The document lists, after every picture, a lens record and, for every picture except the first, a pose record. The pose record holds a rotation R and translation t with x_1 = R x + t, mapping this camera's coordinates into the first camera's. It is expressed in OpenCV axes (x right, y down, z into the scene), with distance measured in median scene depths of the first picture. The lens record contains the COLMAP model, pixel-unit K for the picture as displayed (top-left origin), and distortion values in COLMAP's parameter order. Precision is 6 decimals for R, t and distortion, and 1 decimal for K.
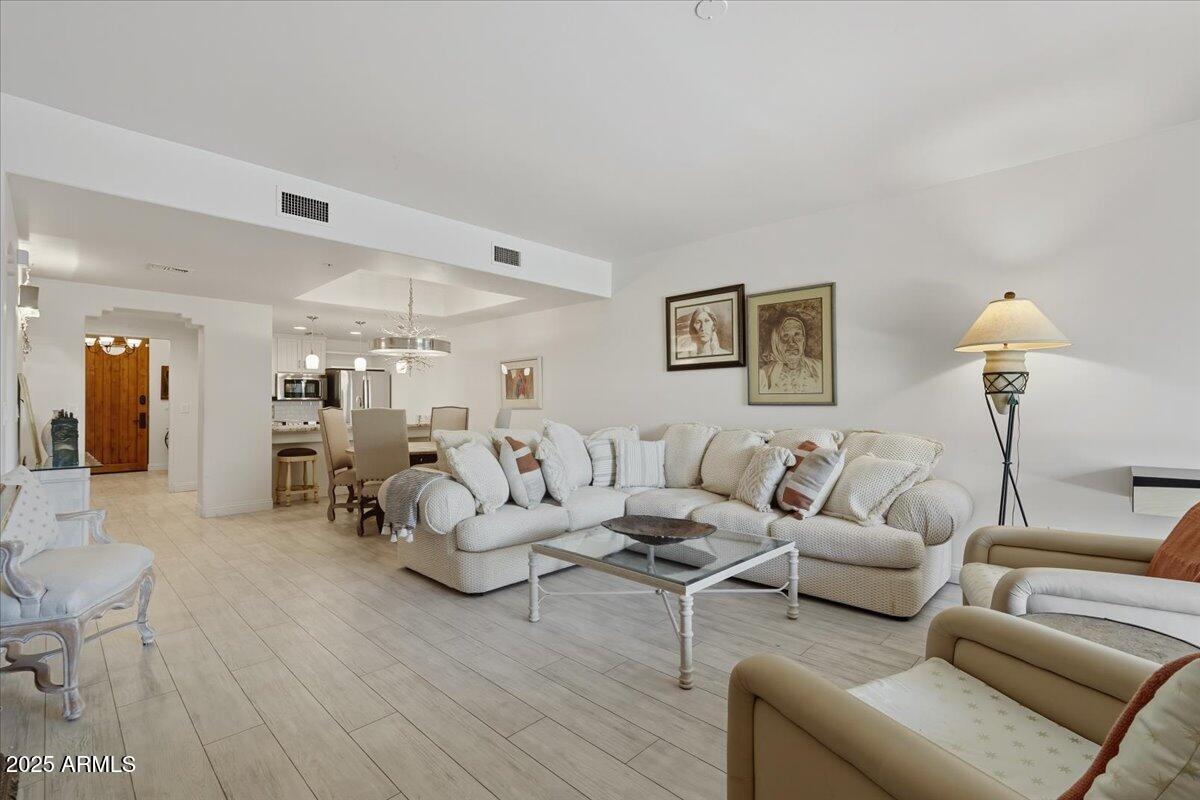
lens RADIAL K [[539.4, 0, 602.5], [0, 539.4, 397.8], [0, 0, 1]] dist [-0.001863, -0.000275]
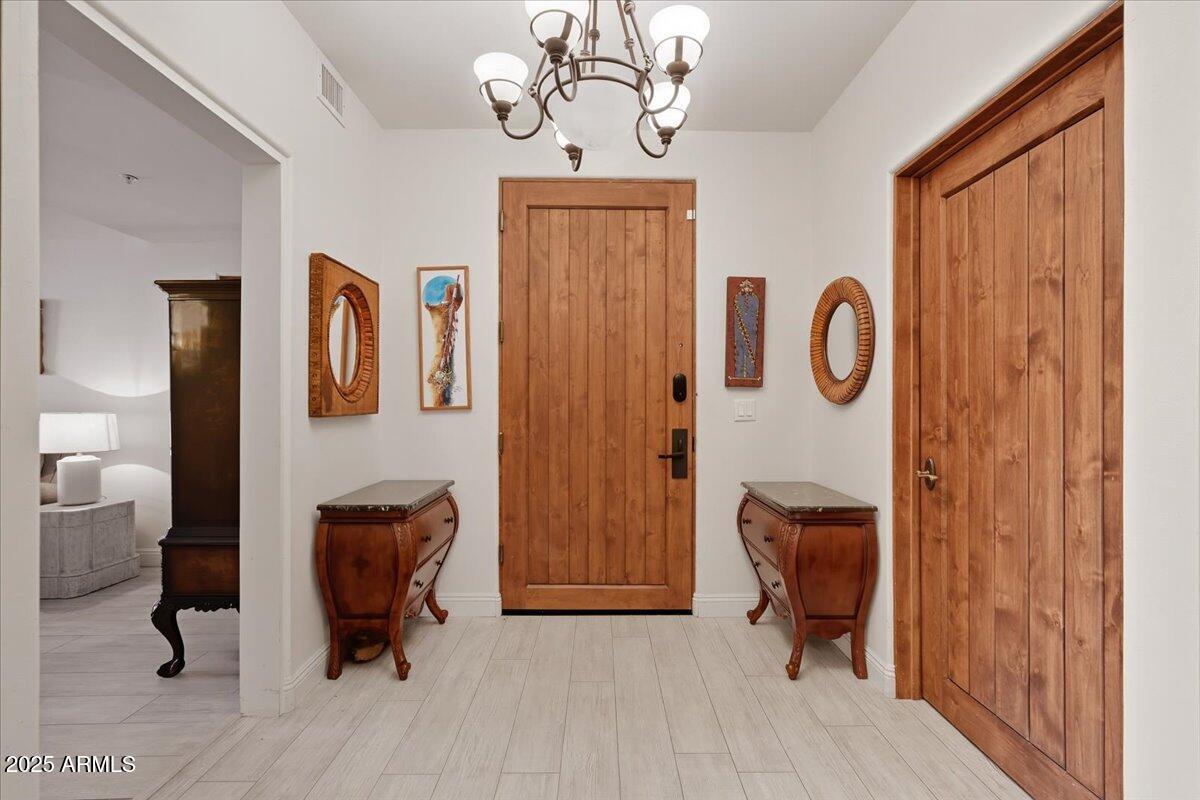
lens RADIAL K [[539.4, 0, 600.3], [0, 539.4, 399.0], [0, 0, 1]] dist [-0.001863, -0.000275]
pose [[0.703459, 0.004511, -0.710721, -0.668819], [0.000258, 0.999978, 0.006602, 0.008026], [0.710735, -0.004827, 0.703443, 0.751922]]
